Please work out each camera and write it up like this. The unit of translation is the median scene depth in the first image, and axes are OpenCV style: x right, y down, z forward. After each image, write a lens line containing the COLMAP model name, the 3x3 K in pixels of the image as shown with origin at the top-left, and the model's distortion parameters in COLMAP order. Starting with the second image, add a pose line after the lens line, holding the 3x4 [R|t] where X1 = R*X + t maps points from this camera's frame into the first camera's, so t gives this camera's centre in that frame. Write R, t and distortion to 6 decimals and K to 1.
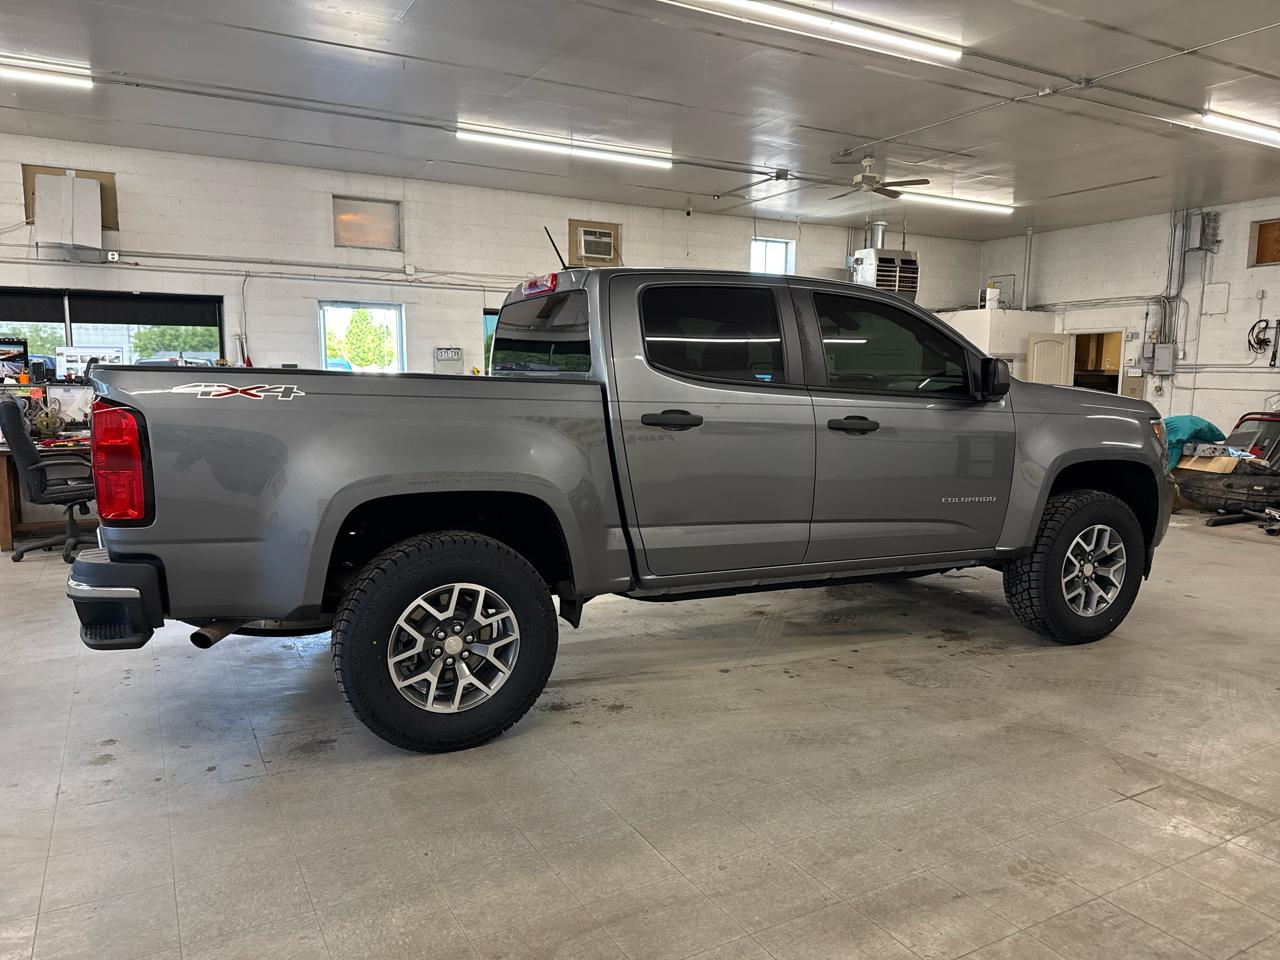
lens RADIAL K [[896.6, 0, 632.8], [0, 896.6, 481.5], [0, 0, 1]] dist [0.081671, -0.115871]
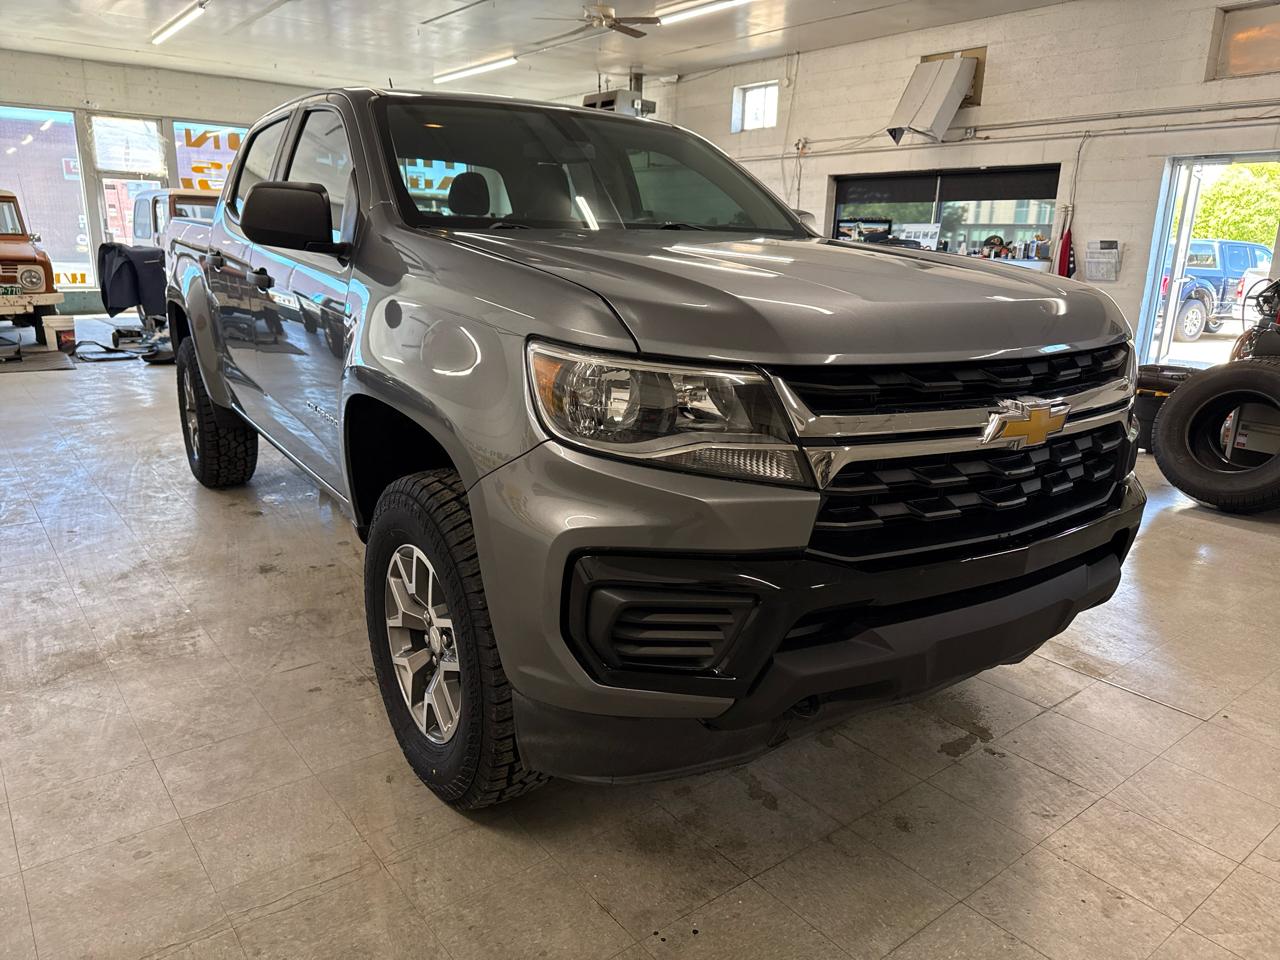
lens RADIAL K [[910.6, 0, 640.0], [0, 910.6, 480.0], [0, 0, 1]] dist [0.003515, -0.001963]
pose [[0.156541, 0.247248, -0.956223, 0.473287], [-0.141390, 0.963798, 0.226060, -0.051808], [0.977499, 0.099812, 0.185833, 0.503581]]
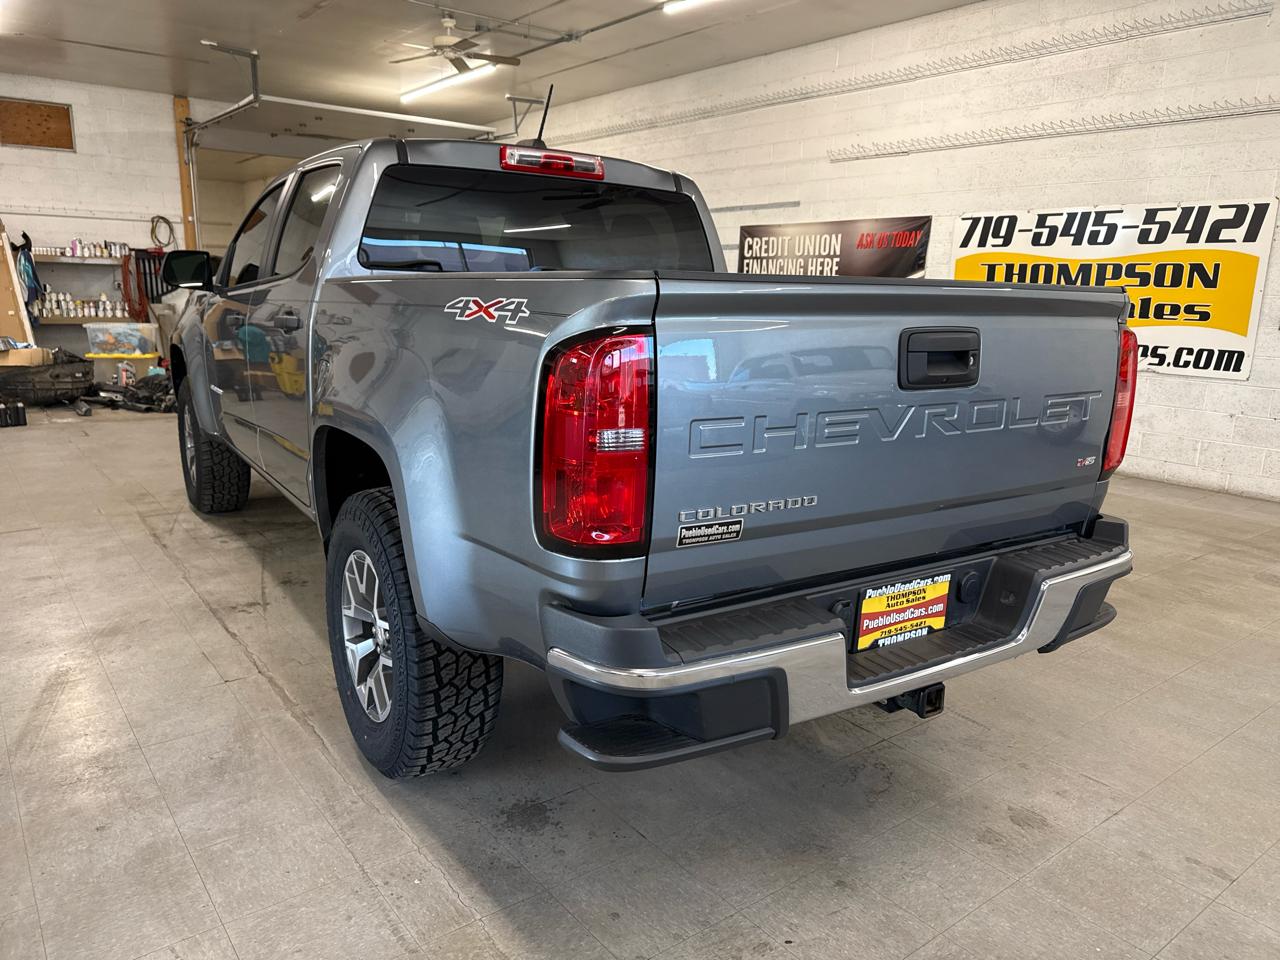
lens RADIAL K [[896.6, 0, 632.8], [0, 896.6, 481.5], [0, 0, 1]] dist [0.081671, -0.115871]
pose [[-0.138024, -0.222312, 0.965156, -0.411451], [0.091167, 0.967494, 0.235888, -0.058897], [-0.986224, 0.120549, -0.113270, 0.471207]]
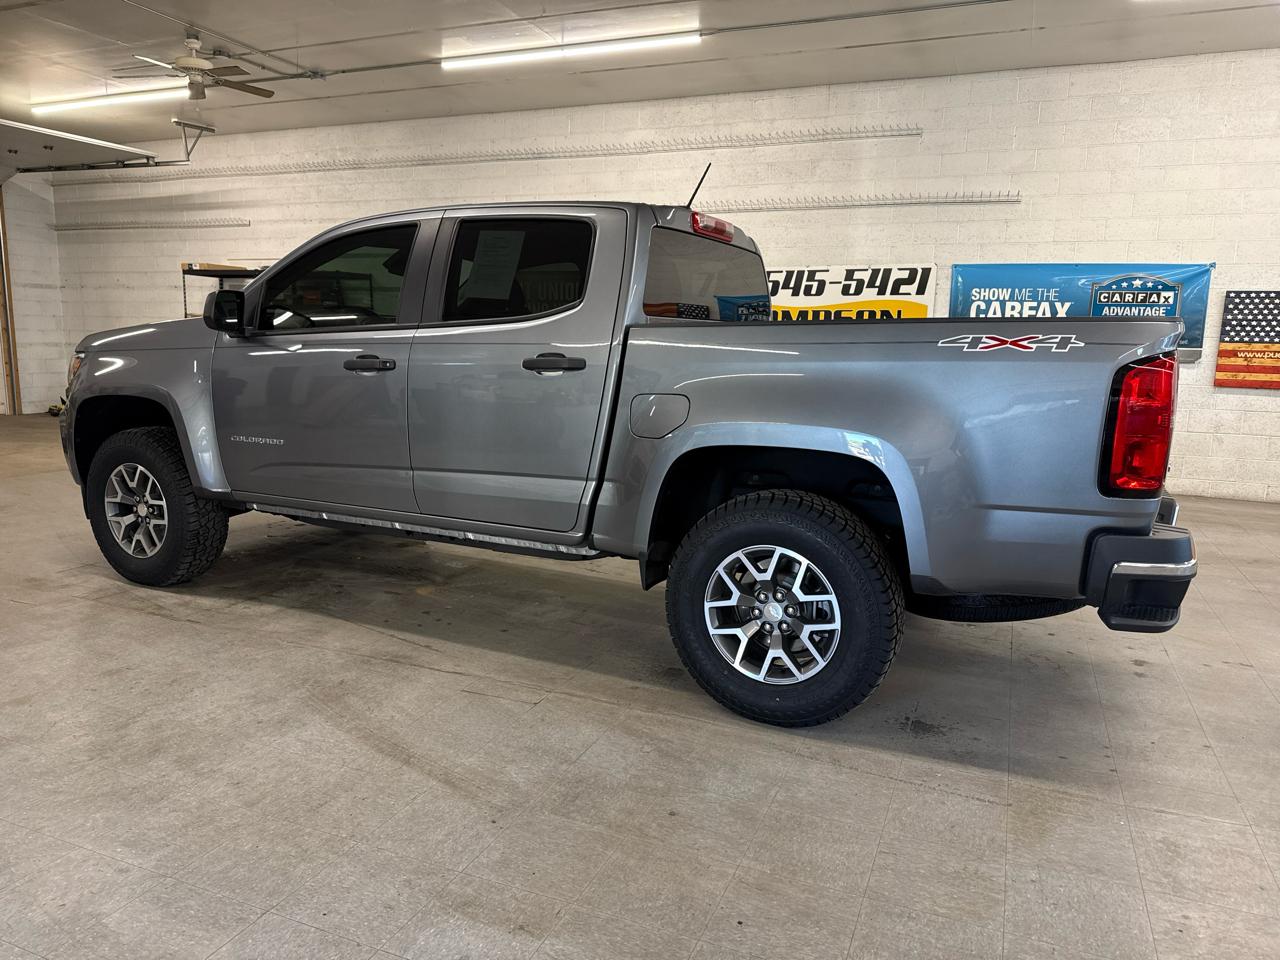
lens RADIAL K [[895.2, 0, 636.4], [0, 895.2, 483.3], [0, 0, 1]] dist [0.049469, -0.058066]
pose [[-0.613226, -0.148267, 0.775868, -0.363258], [0.067807, 0.968720, 0.238714, -0.083998], [-0.786992, 0.198995, -0.583990, 0.740200]]
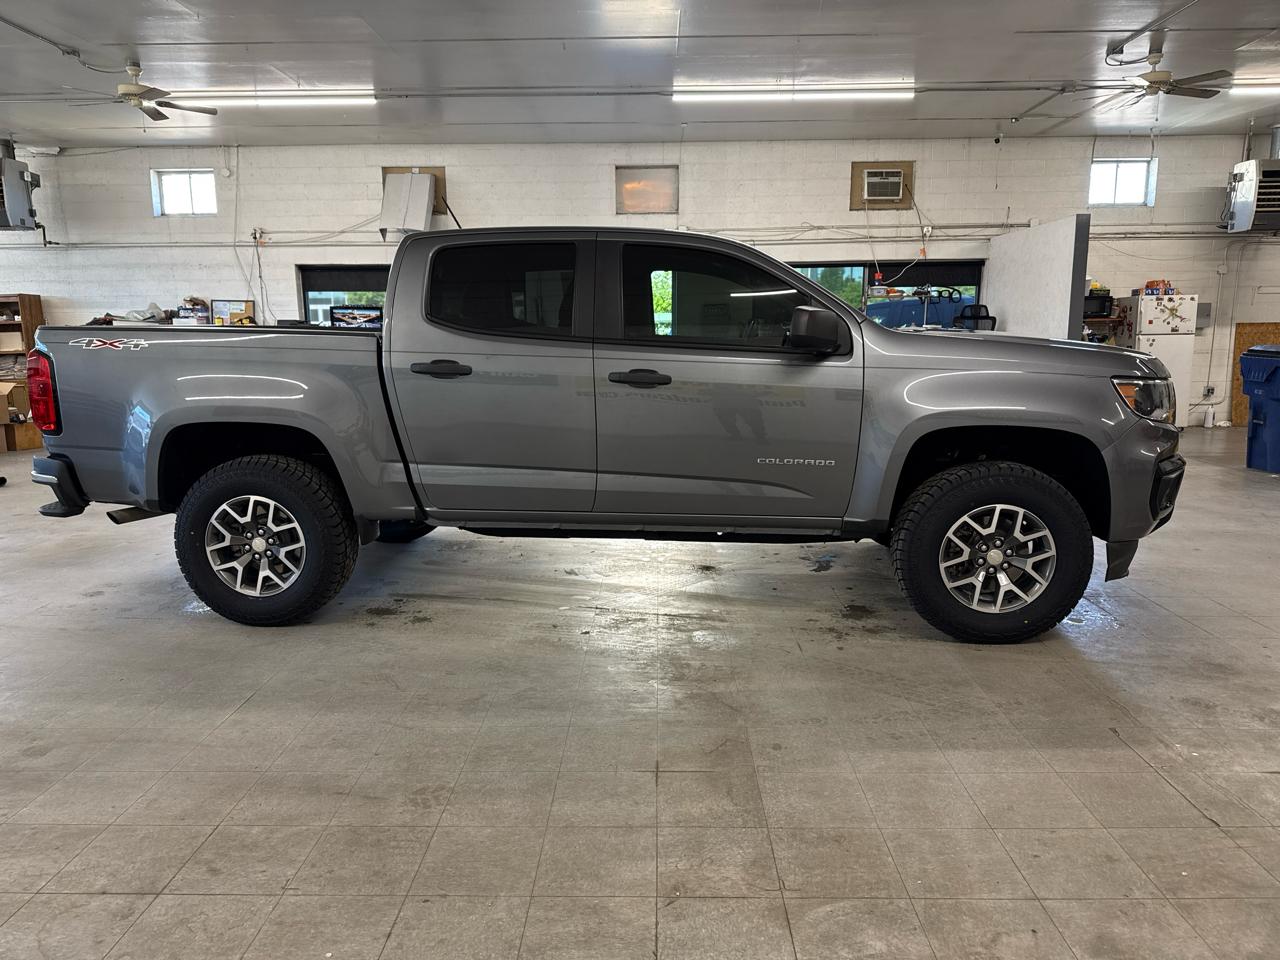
lens RADIAL K [[895.2, 0, 636.4], [0, 895.2, 483.3], [0, 0, 1]] dist [0.049469, -0.058066]
pose [[0.862470, 0.075129, -0.500500, 0.313309], [-0.047883, 0.996598, 0.067085, -0.005533], [0.503837, -0.033893, 0.863133, 0.059188]]
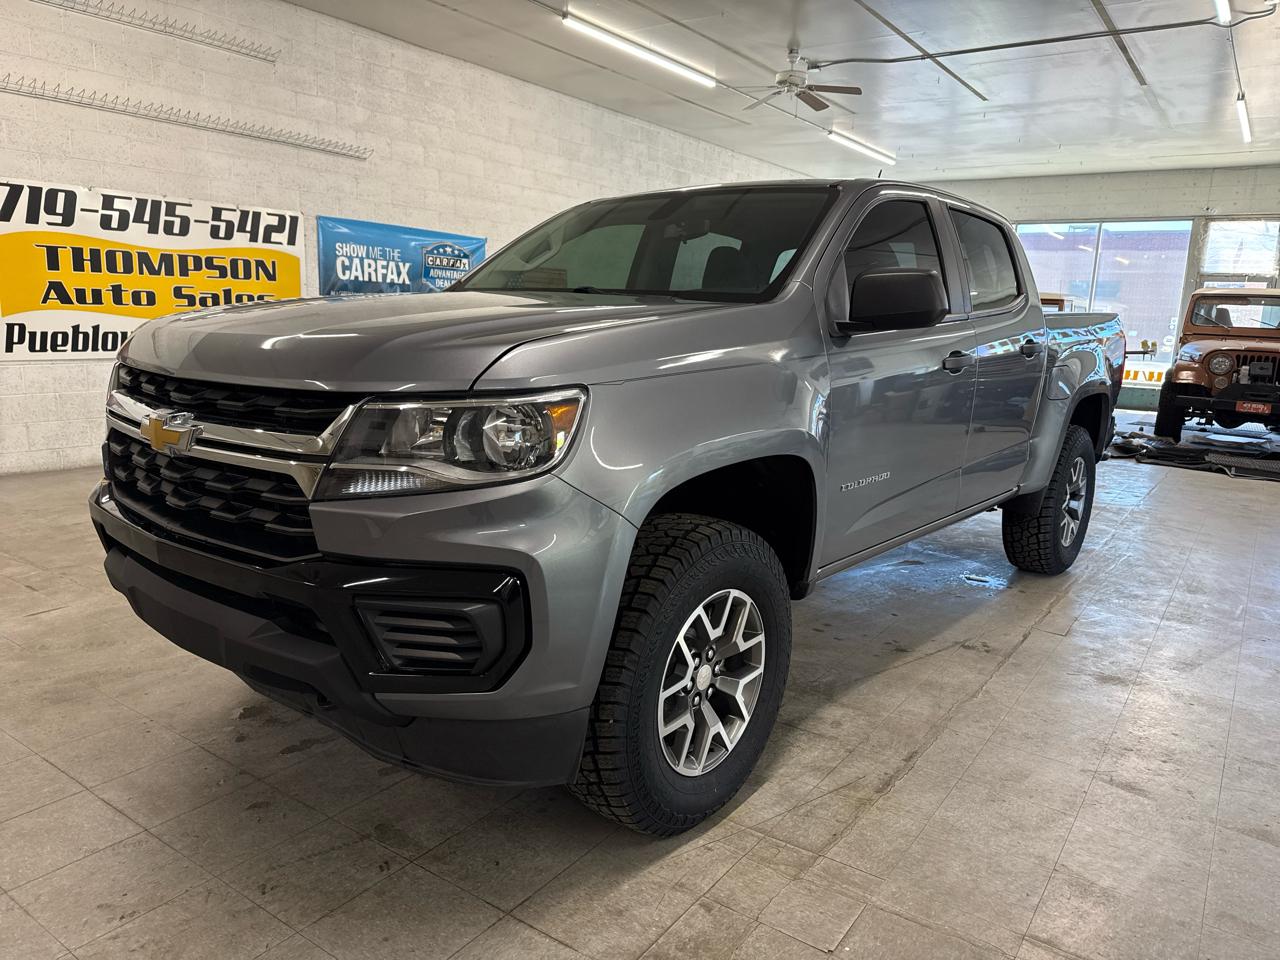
lens RADIAL K [[906.5, 0, 630.9], [0, 906.5, 480.2], [0, 0, 1]] dist [0.048166, -0.063995]
pose [[-0.902269, 0.039714, -0.429341, 0.295159], [-0.093850, 0.953787, 0.285453, -0.094690], [0.420836, 0.297849, -0.856845, 0.858678]]
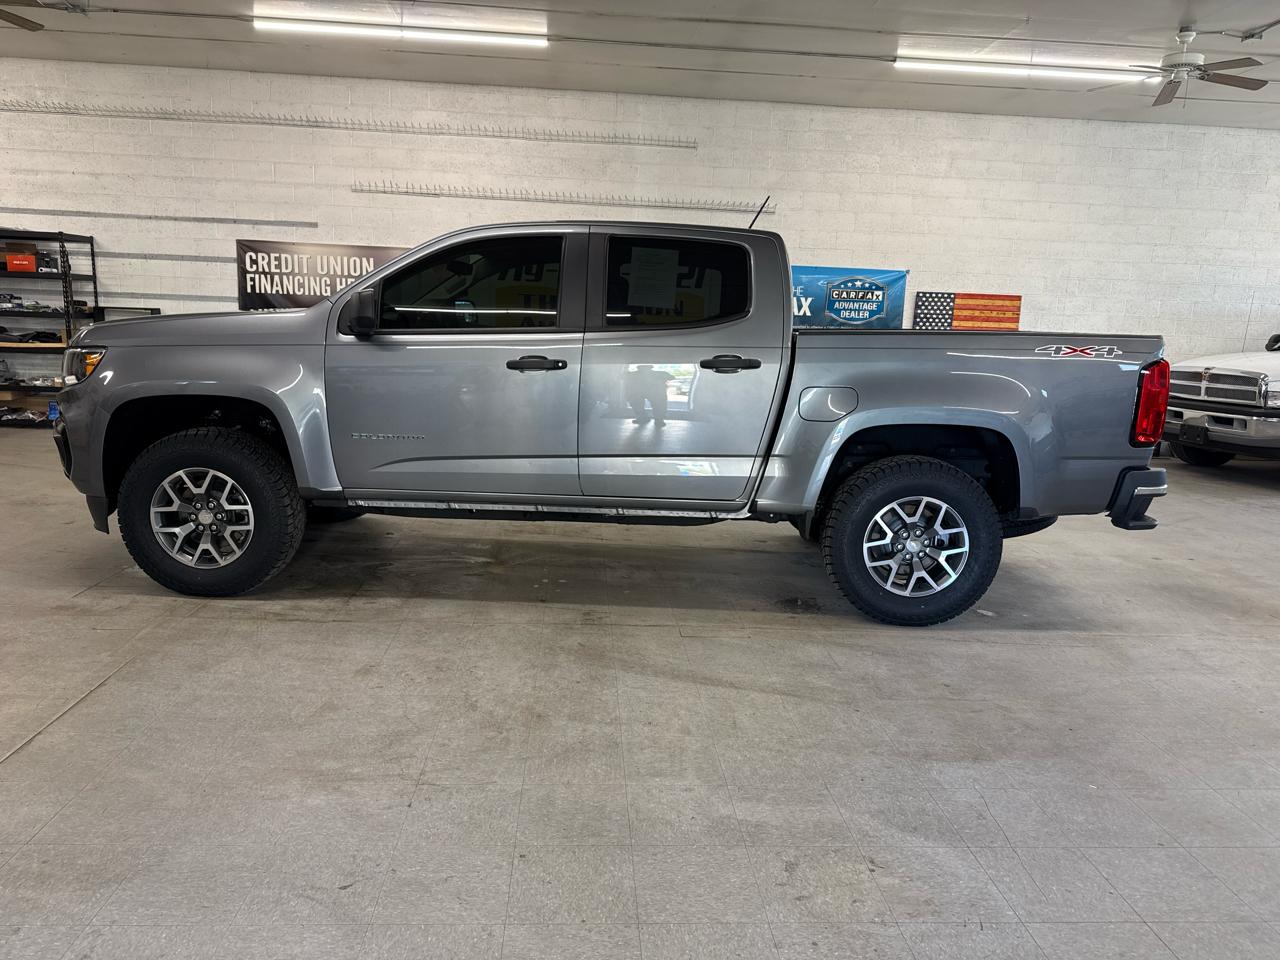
lens RADIAL K [[896.6, 0, 632.8], [0, 896.6, 481.5], [0, 0, 1]] dist [0.081671, -0.115871]
pose [[-0.899156, -0.119937, 0.420873, -0.208941], [0.007001, 0.957647, 0.287860, -0.118940], [-0.437573, 0.261778, -0.860234, 0.961309]]
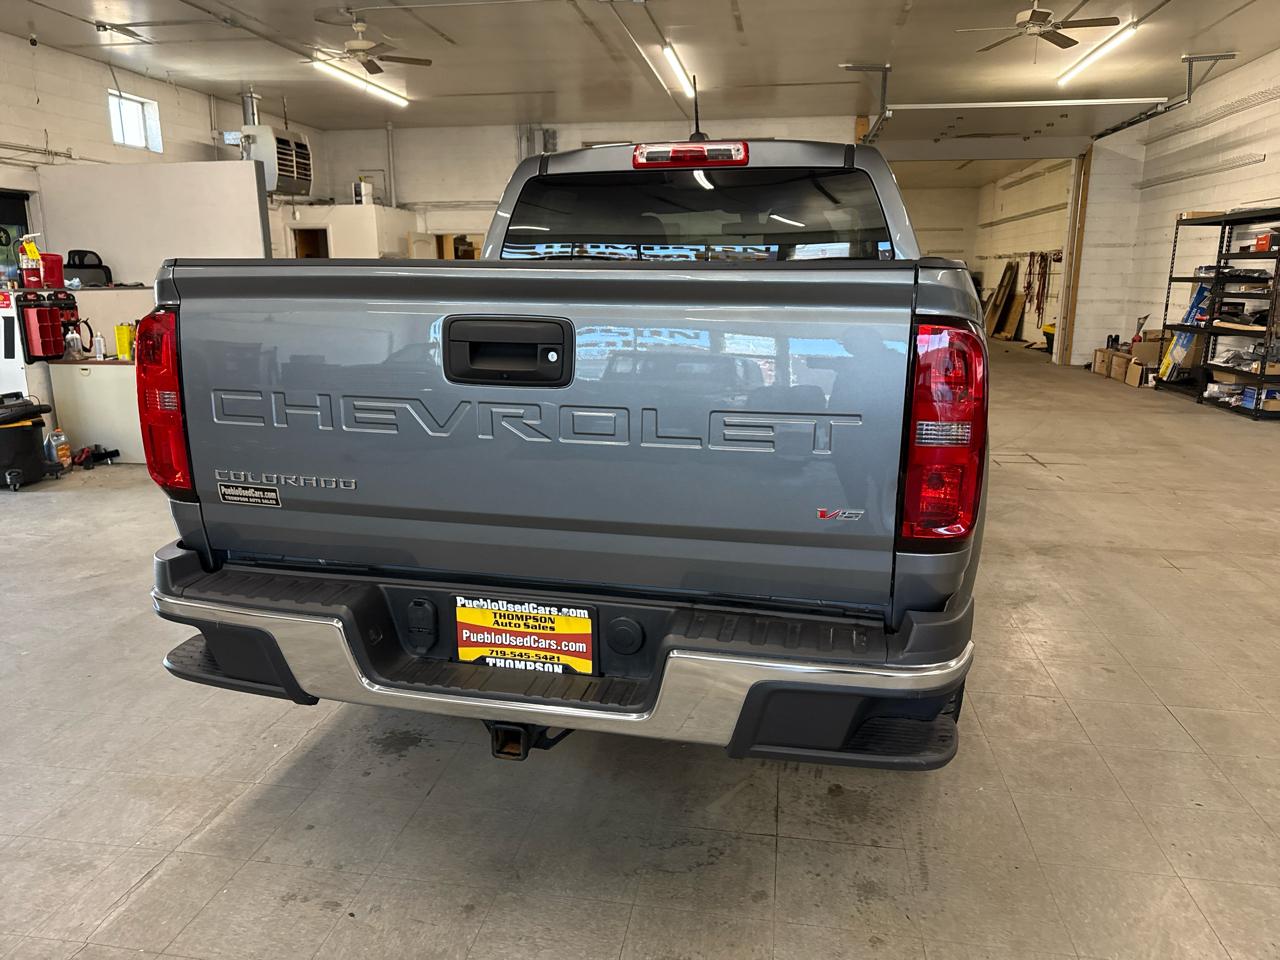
lens RADIAL K [[899.3, 0, 646.2], [0, 899.3, 475.4], [0, 0, 1]] dist [0.044101, -0.052455]
pose [[0.618692, -0.177040, 0.765426, -0.341247], [0.097780, 0.984056, 0.148572, -0.030728], [-0.779525, -0.017077, 0.626139, 0.242430]]
